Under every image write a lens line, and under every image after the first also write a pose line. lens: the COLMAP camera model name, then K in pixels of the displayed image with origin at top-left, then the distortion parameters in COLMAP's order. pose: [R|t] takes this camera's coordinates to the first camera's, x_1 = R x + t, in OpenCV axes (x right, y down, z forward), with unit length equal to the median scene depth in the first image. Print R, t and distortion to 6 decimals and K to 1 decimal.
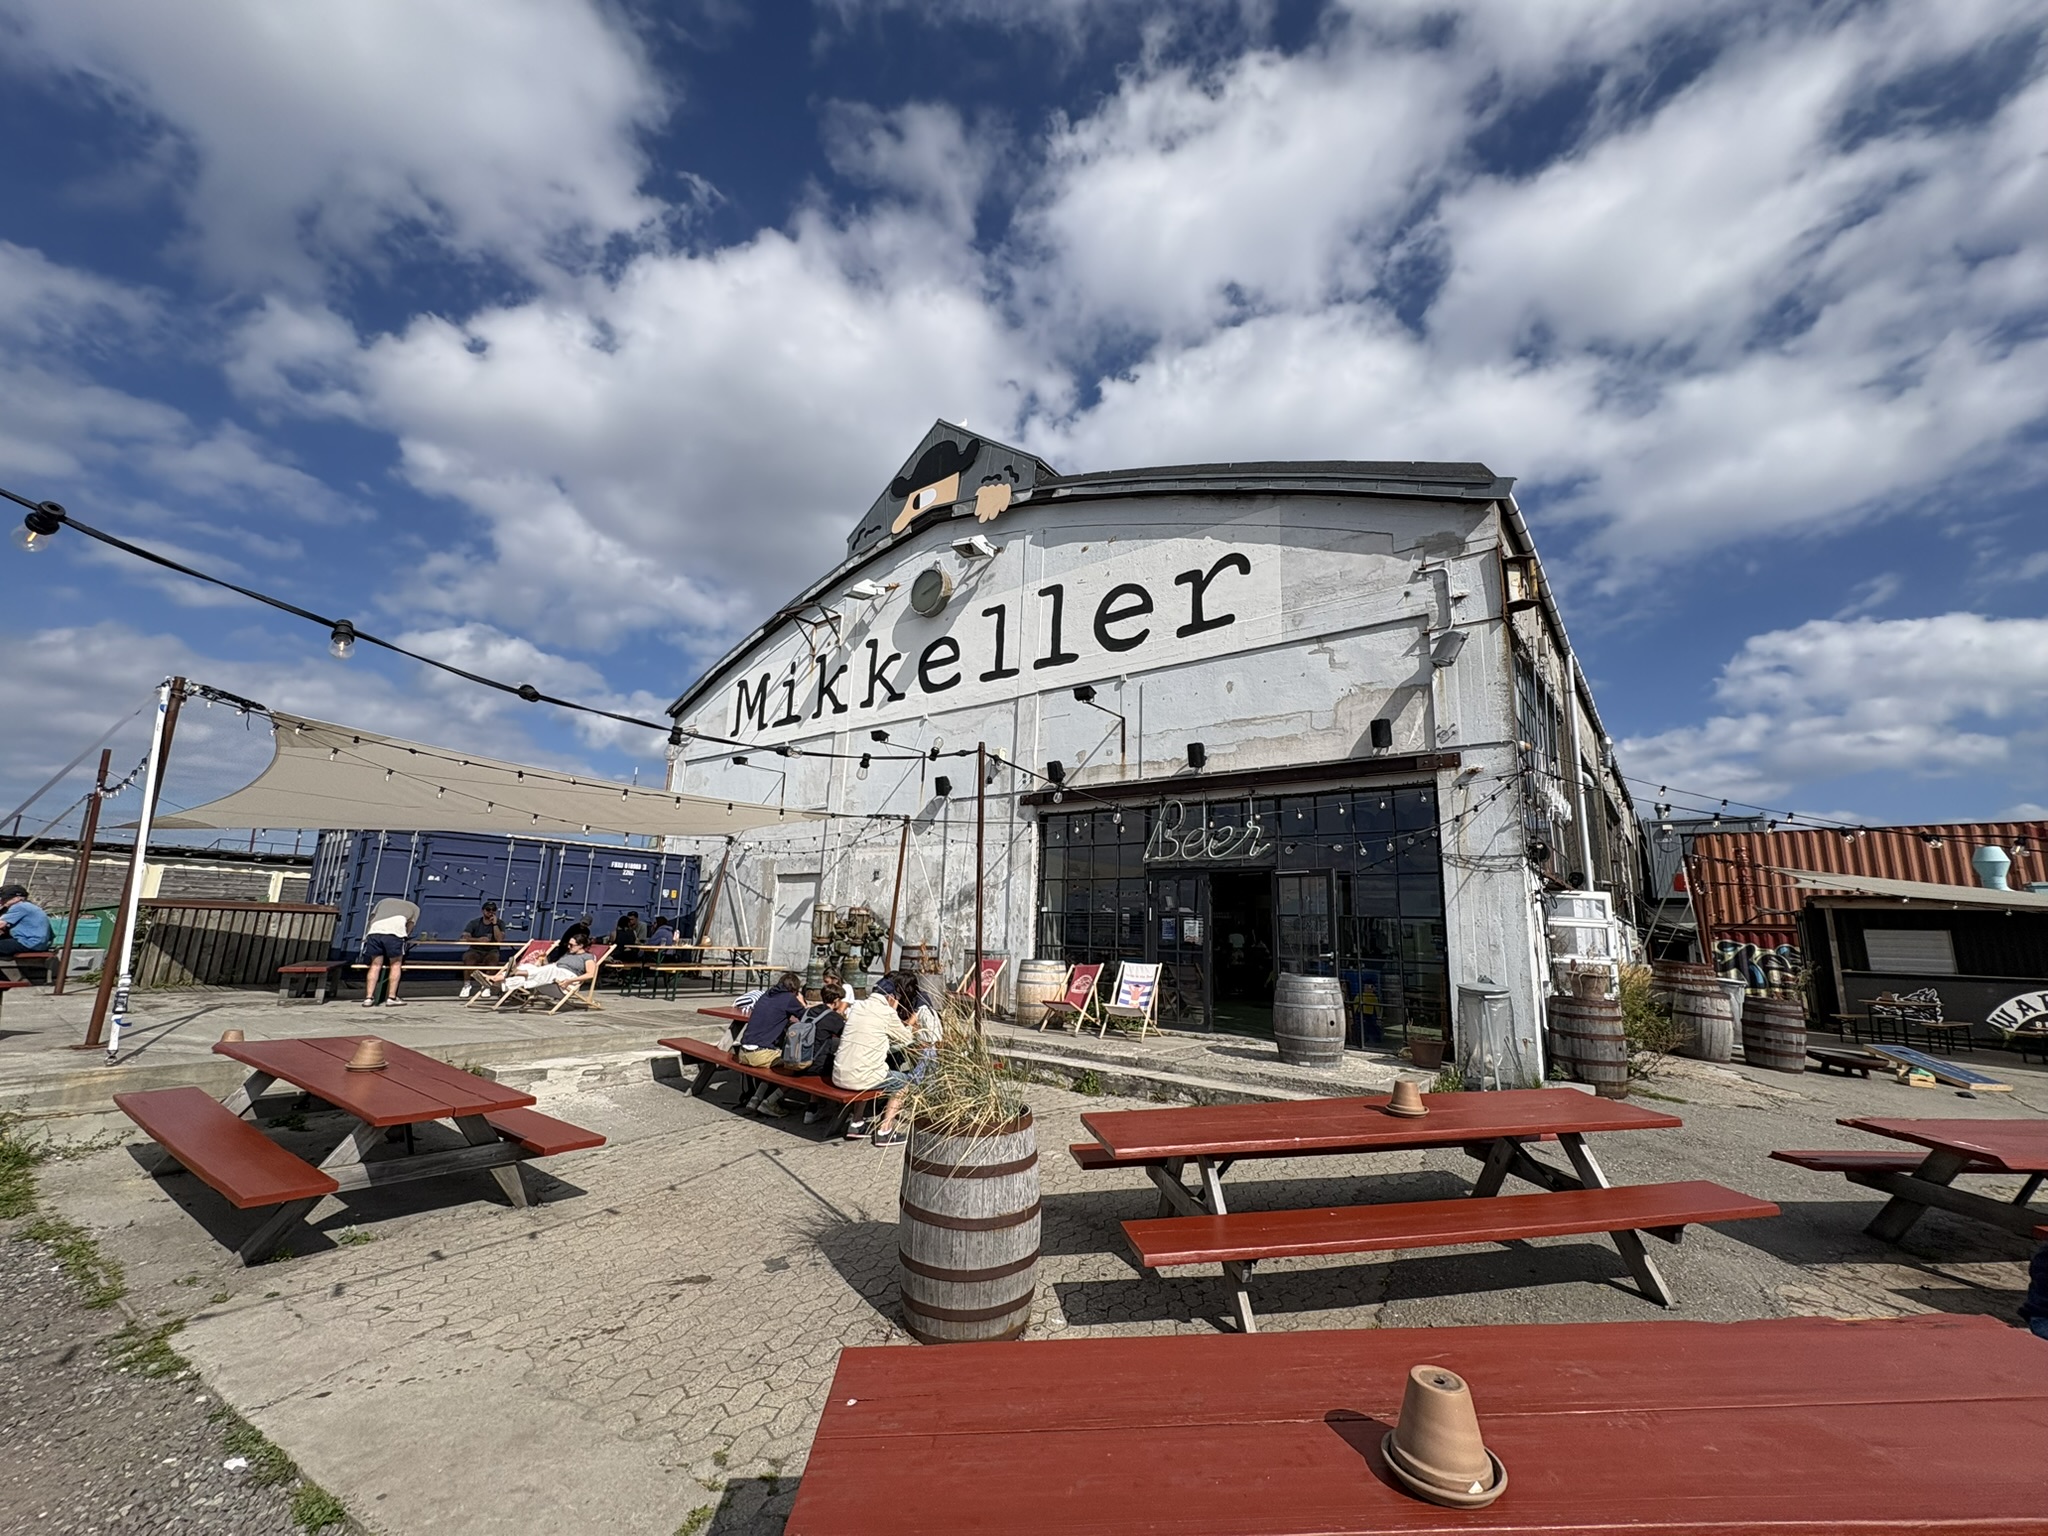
lens RADIAL K [[821.3, 0, 1022.8], [0, 821.3, 767.6], [0, 0, 1]] dist [-0.013238, -0.000125]
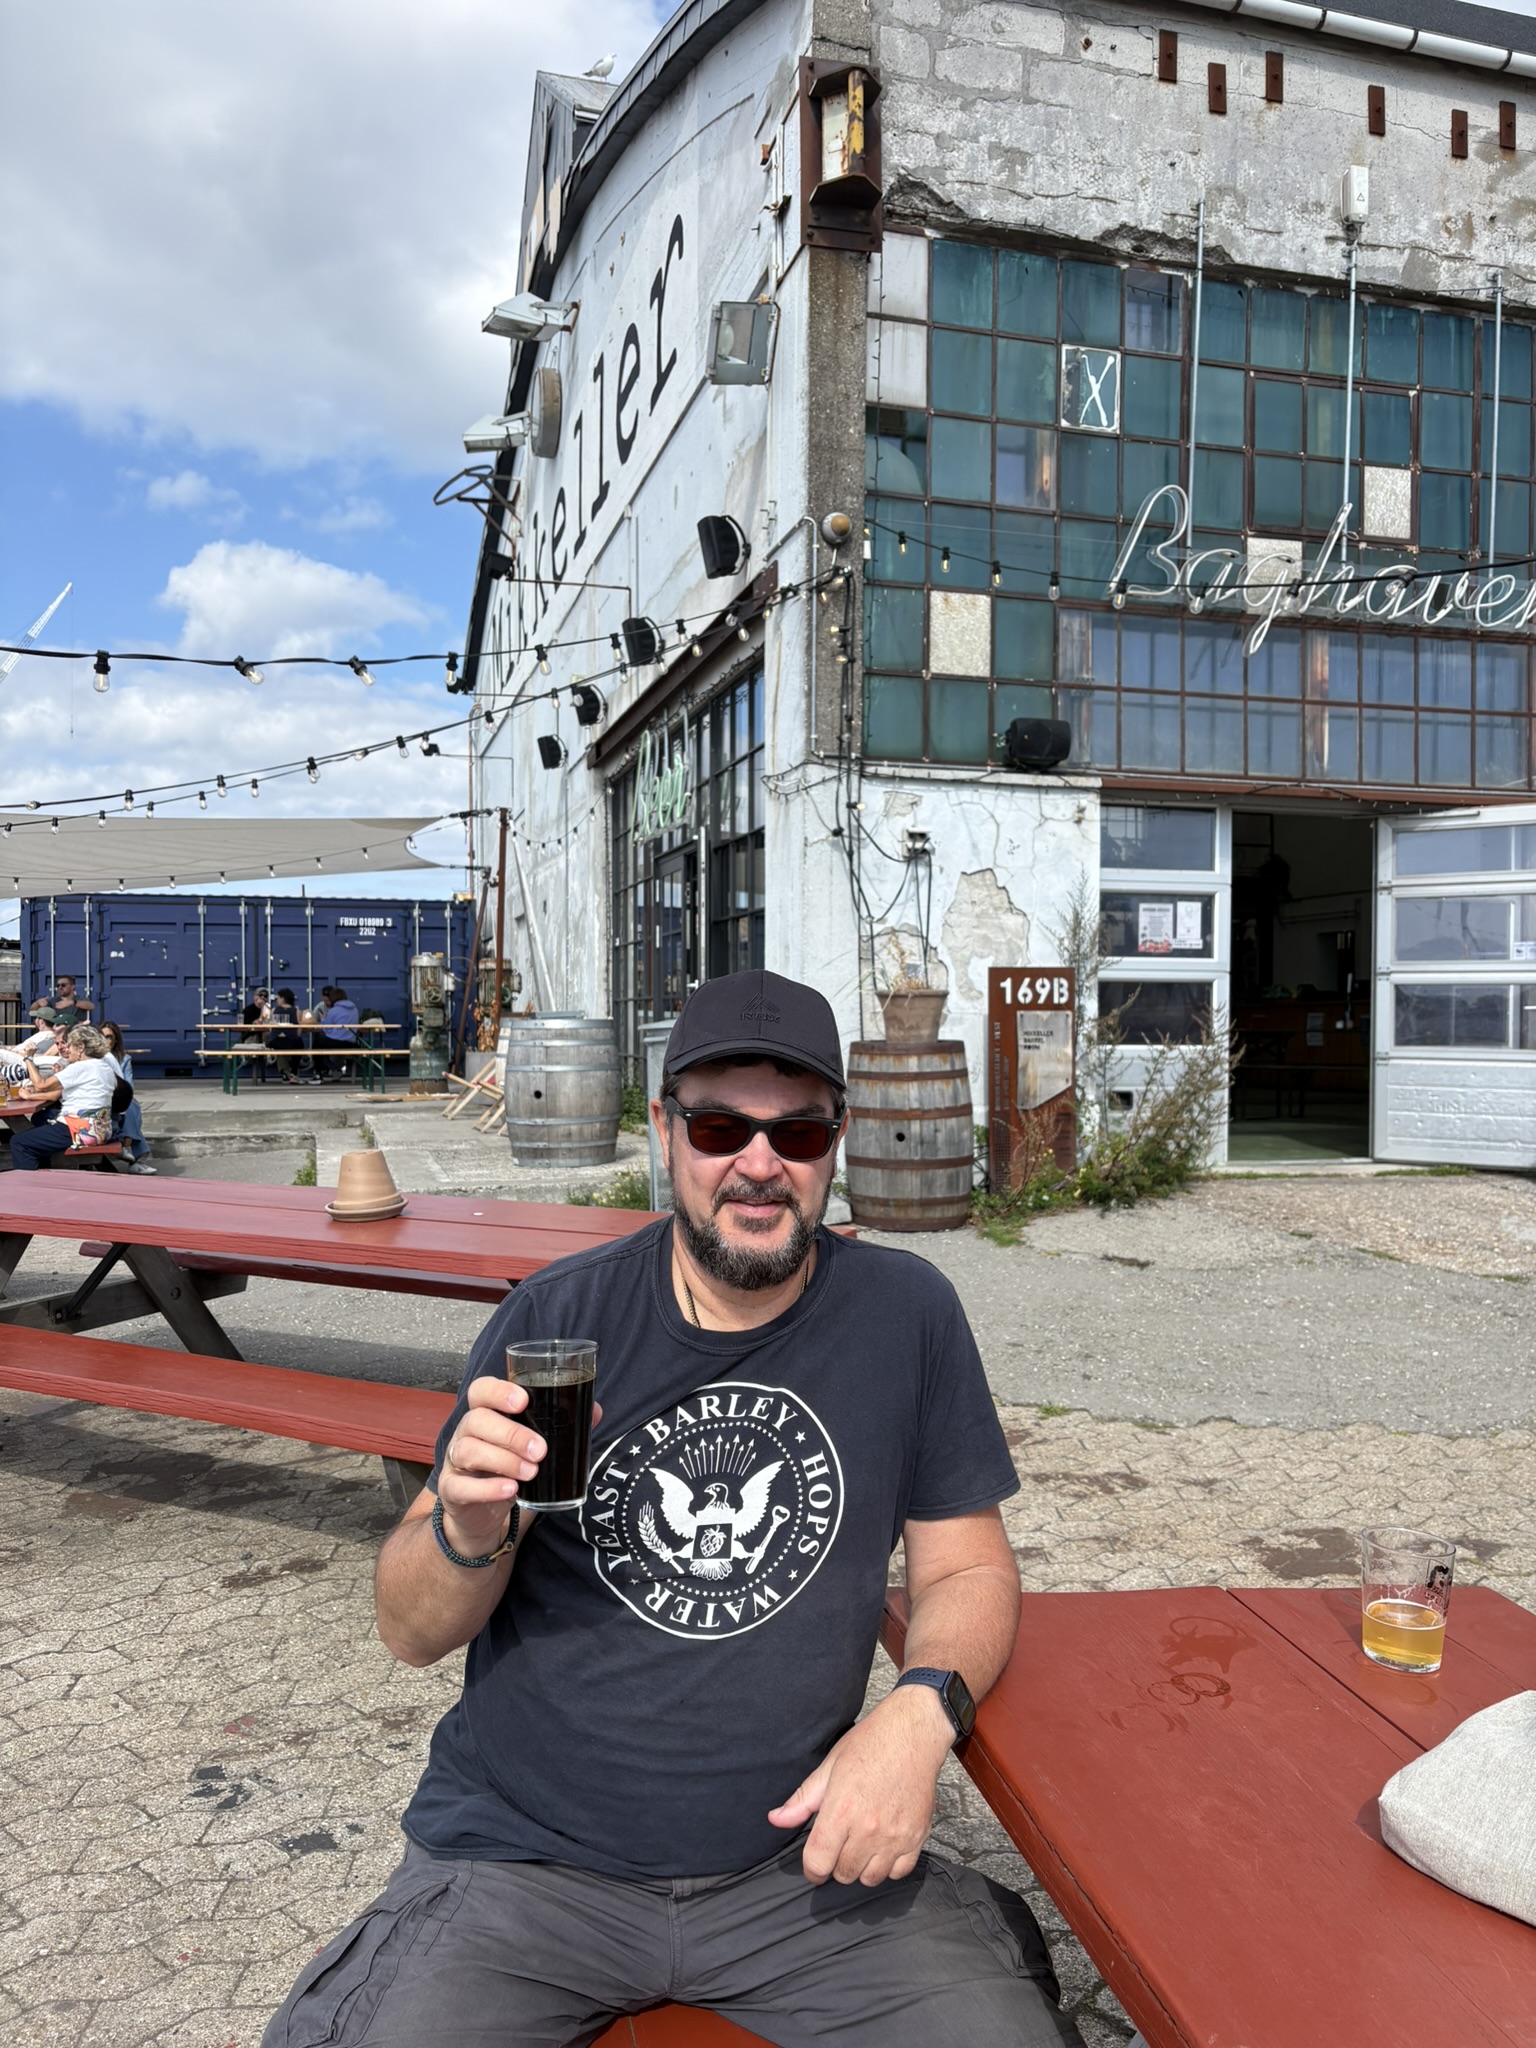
lens RADIAL K [[1527.7, 0, 772.9], [0, 1527.7, 1017.9], [0, 0, 1]] dist [0.062435, -0.054493]
pose [[0.819179, -0.038444, -0.572249, 0.699114], [0.145234, 0.979136, 0.142126, 0.080074], [0.554845, -0.199537, 0.807671, 0.136846]]
